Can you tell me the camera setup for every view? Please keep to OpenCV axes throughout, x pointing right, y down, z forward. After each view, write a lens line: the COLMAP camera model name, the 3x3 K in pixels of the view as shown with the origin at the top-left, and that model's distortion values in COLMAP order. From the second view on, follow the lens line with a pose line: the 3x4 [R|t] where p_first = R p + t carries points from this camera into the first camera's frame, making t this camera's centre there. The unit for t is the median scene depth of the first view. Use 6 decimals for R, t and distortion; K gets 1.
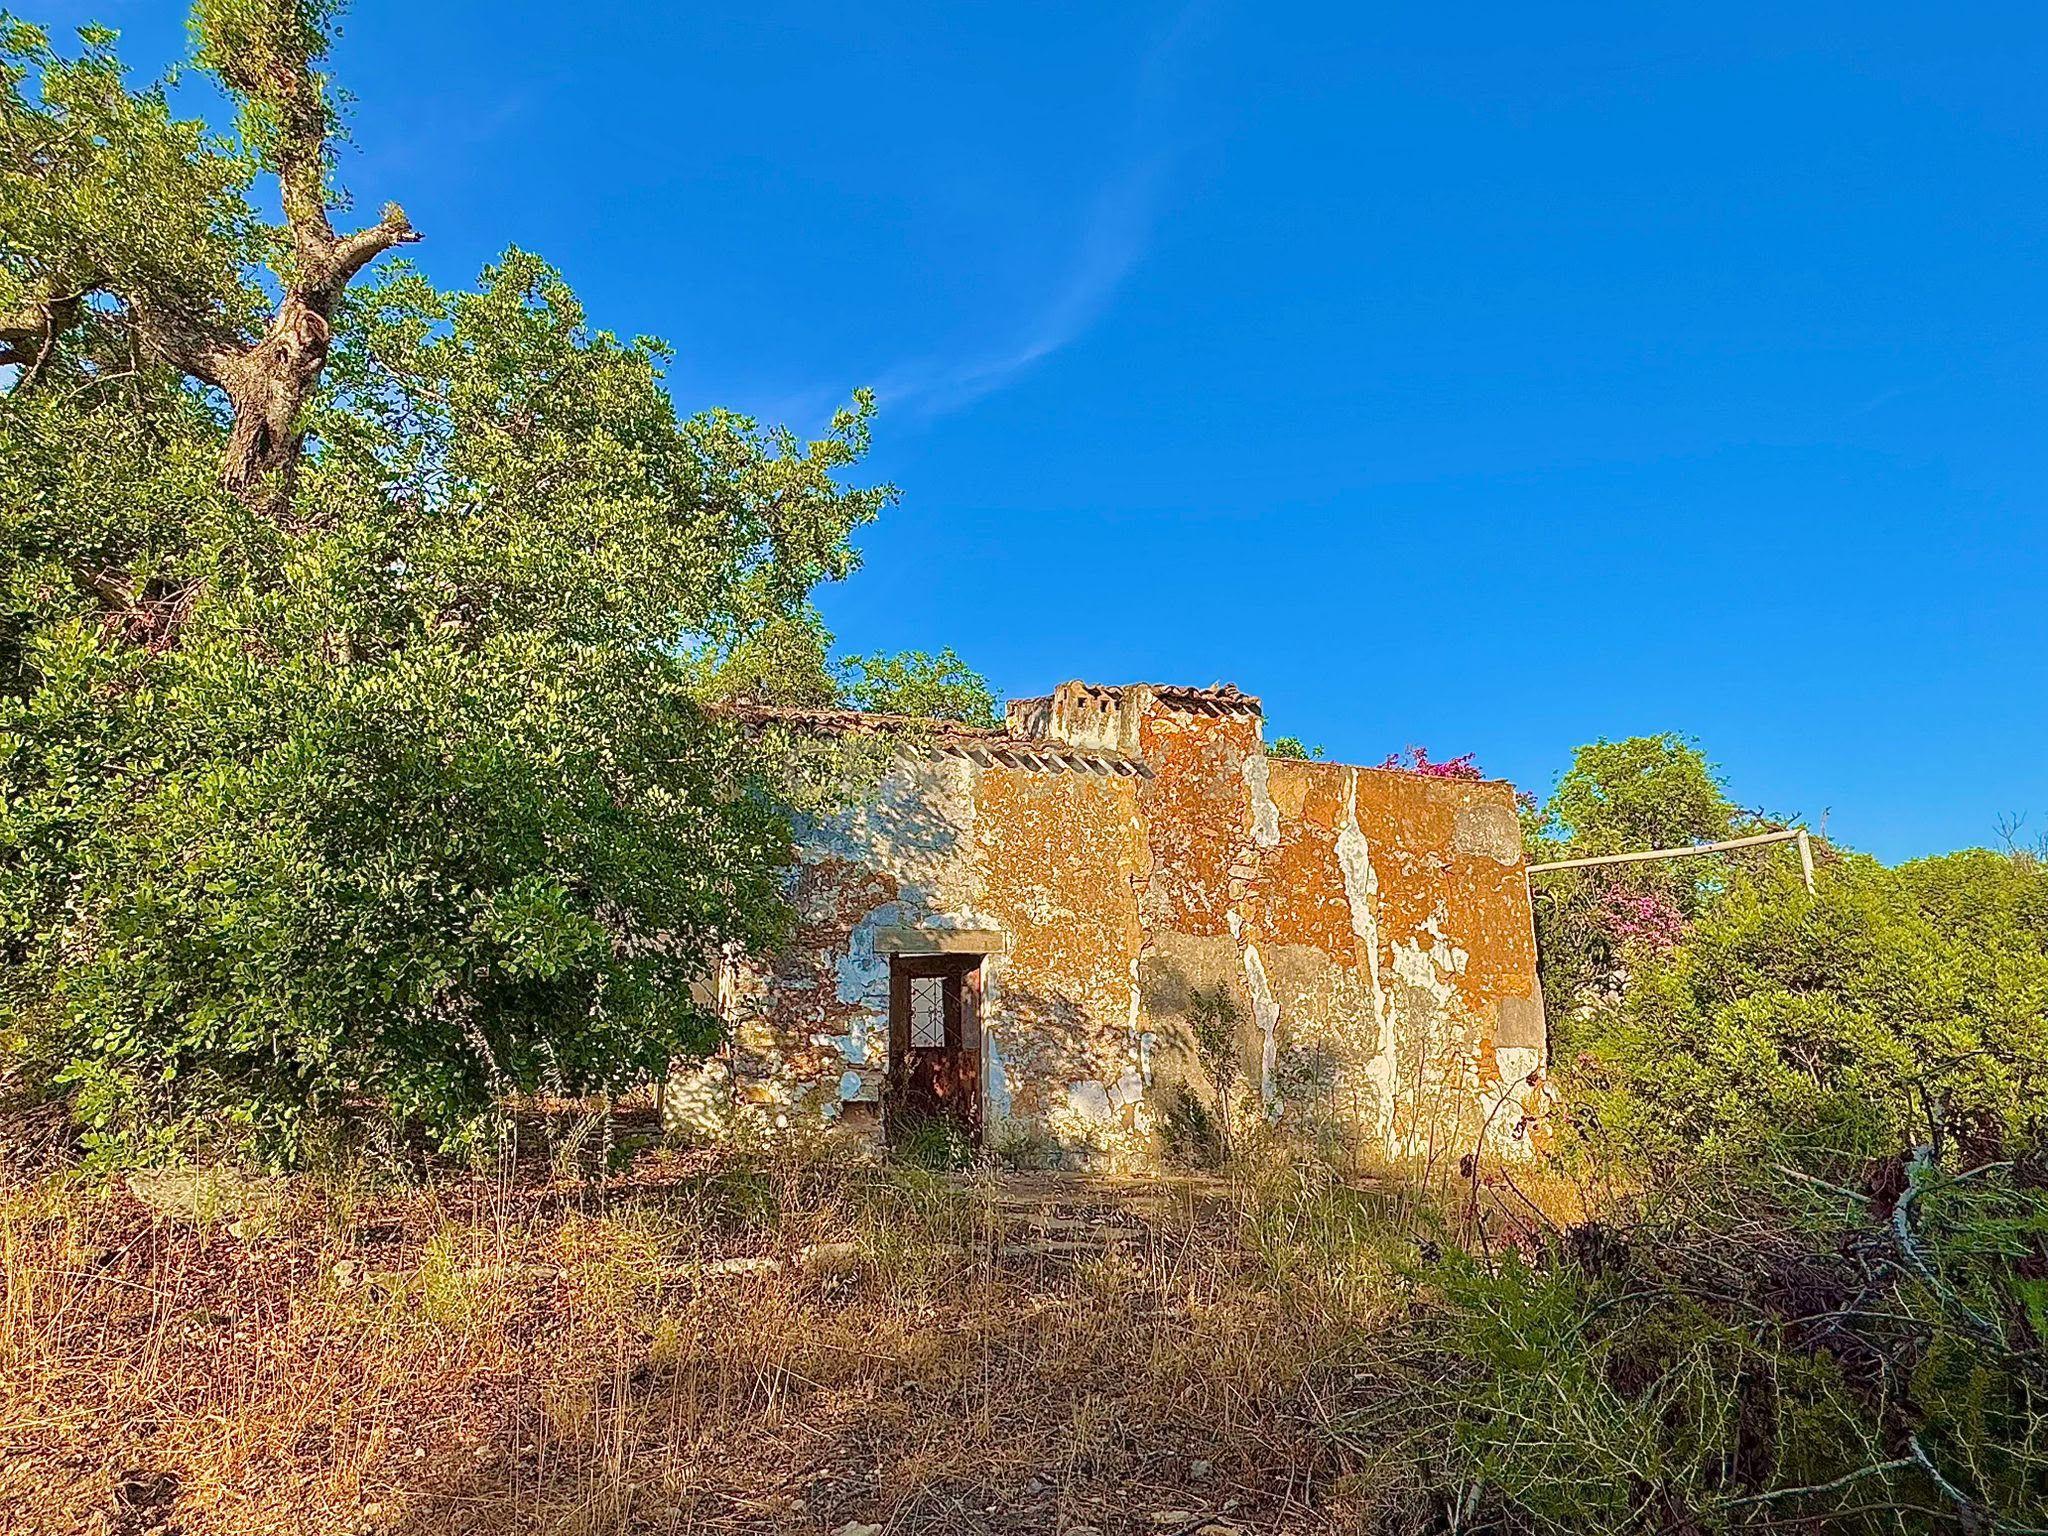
lens RADIAL K [[811.3, 0, 1002.0], [0, 811.3, 773.4], [0, 0, 1]] dist [-0.001973, 0.000363]
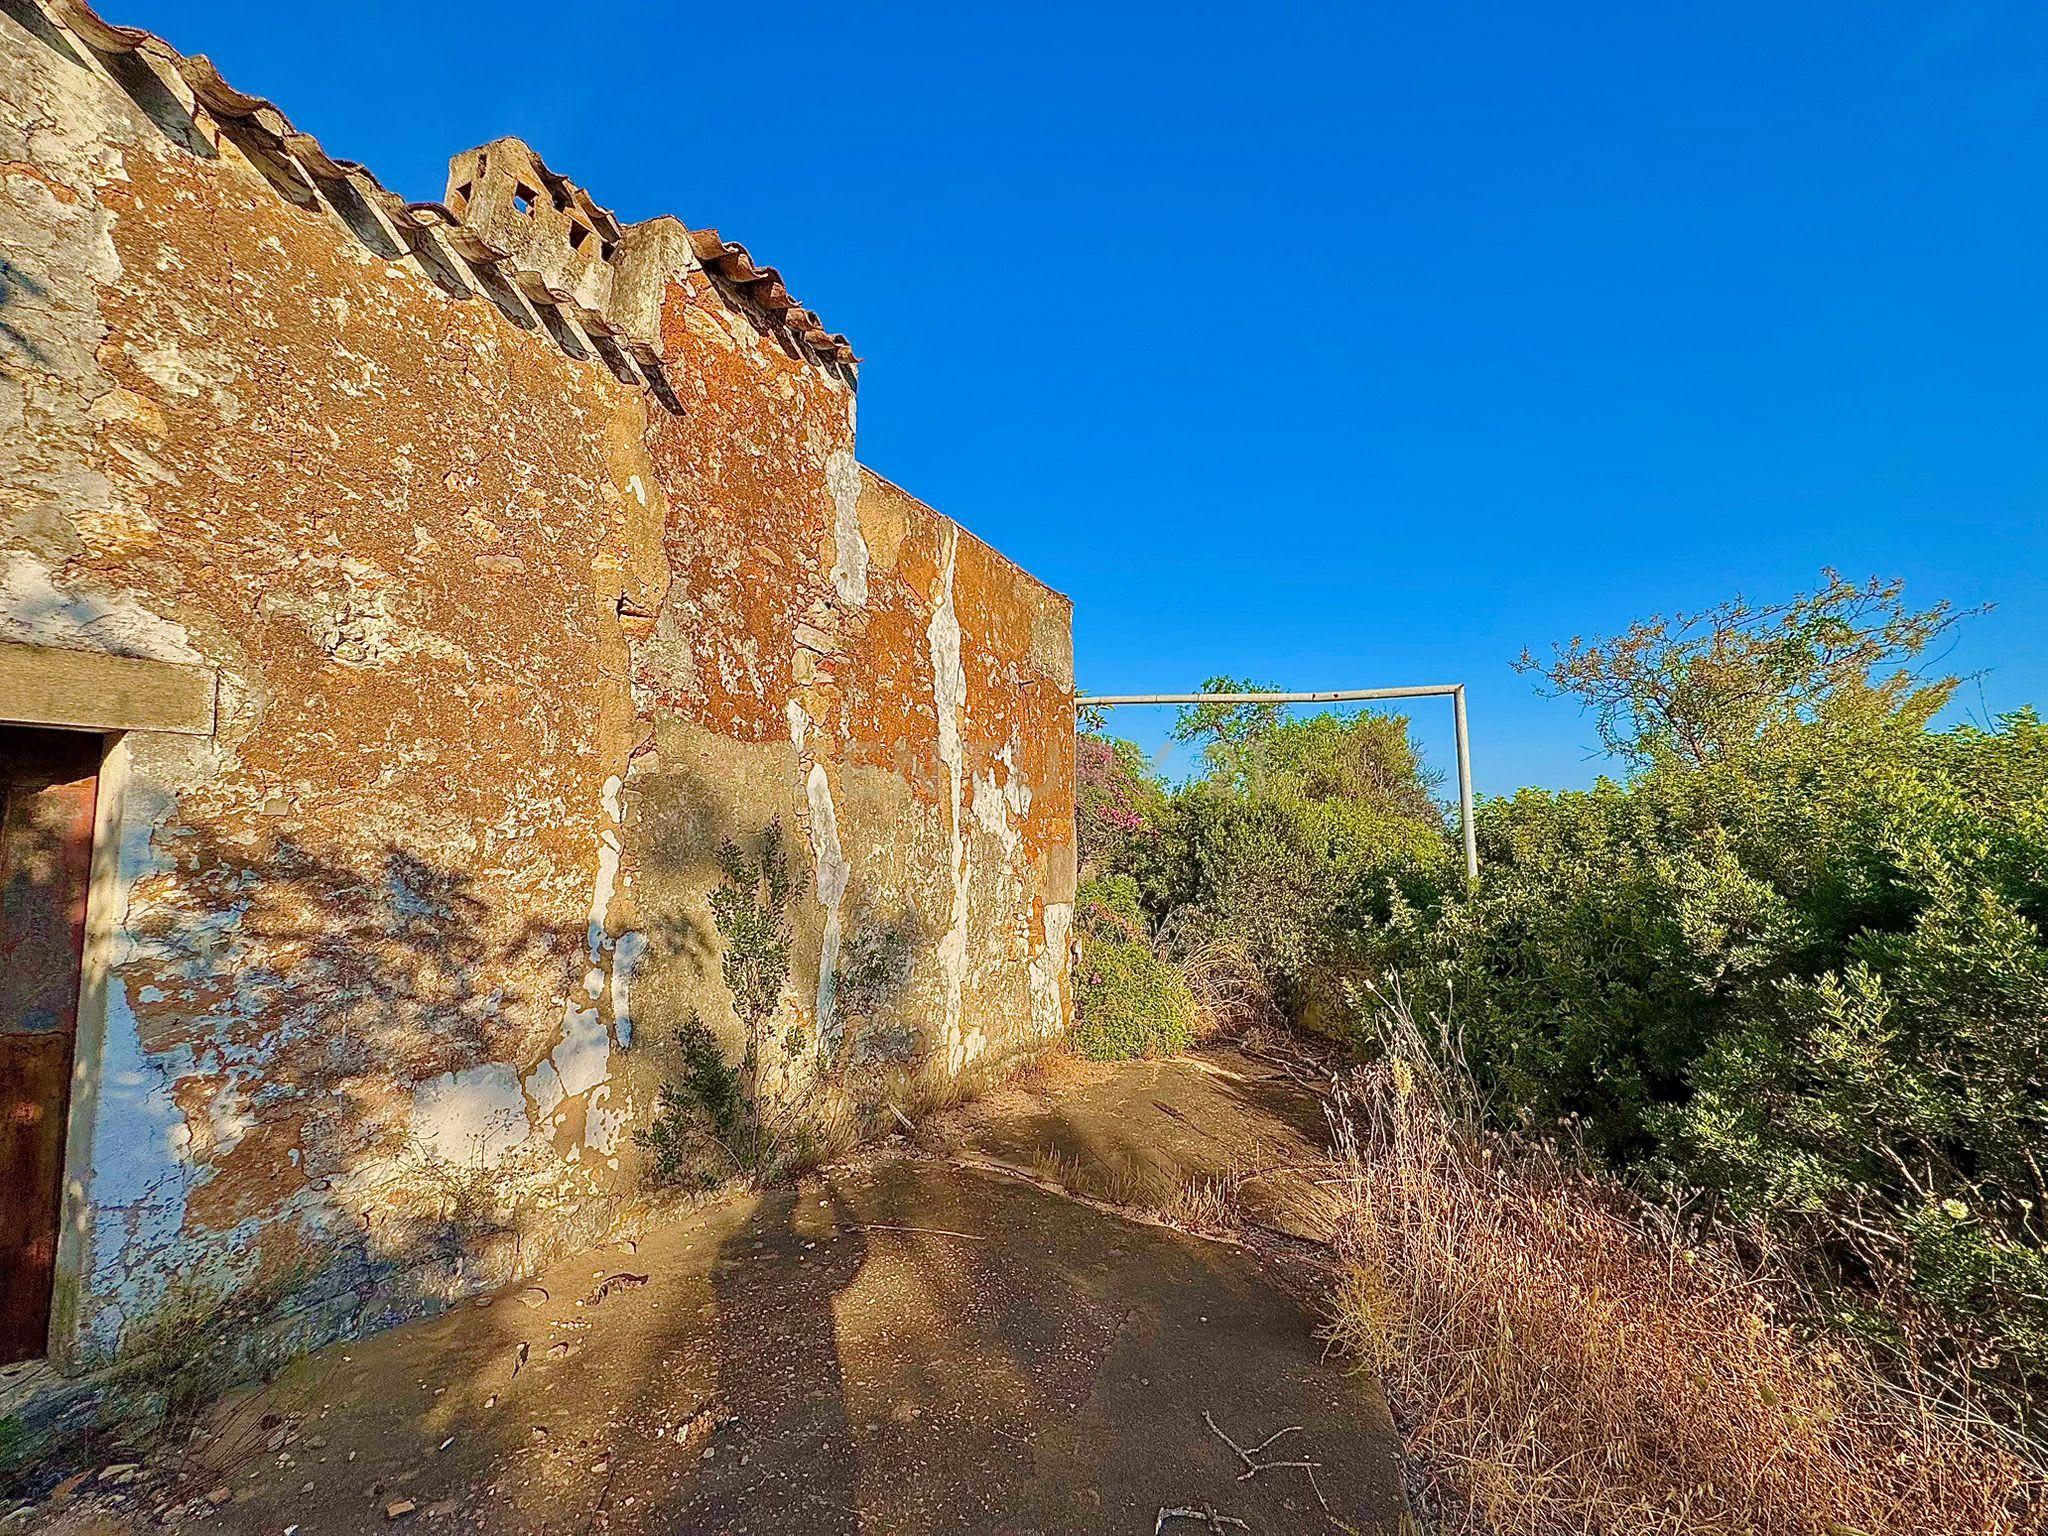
lens RADIAL K [[811.3, 0, 1002.0], [0, 811.3, 773.4], [0, 0, 1]] dist [-0.001973, 0.000363]
pose [[0.742601, 0.063944, 0.666674, 0.021115], [-0.208562, 0.968014, 0.139467, 0.115658], [-0.636432, -0.242611, 0.732185, 0.515244]]
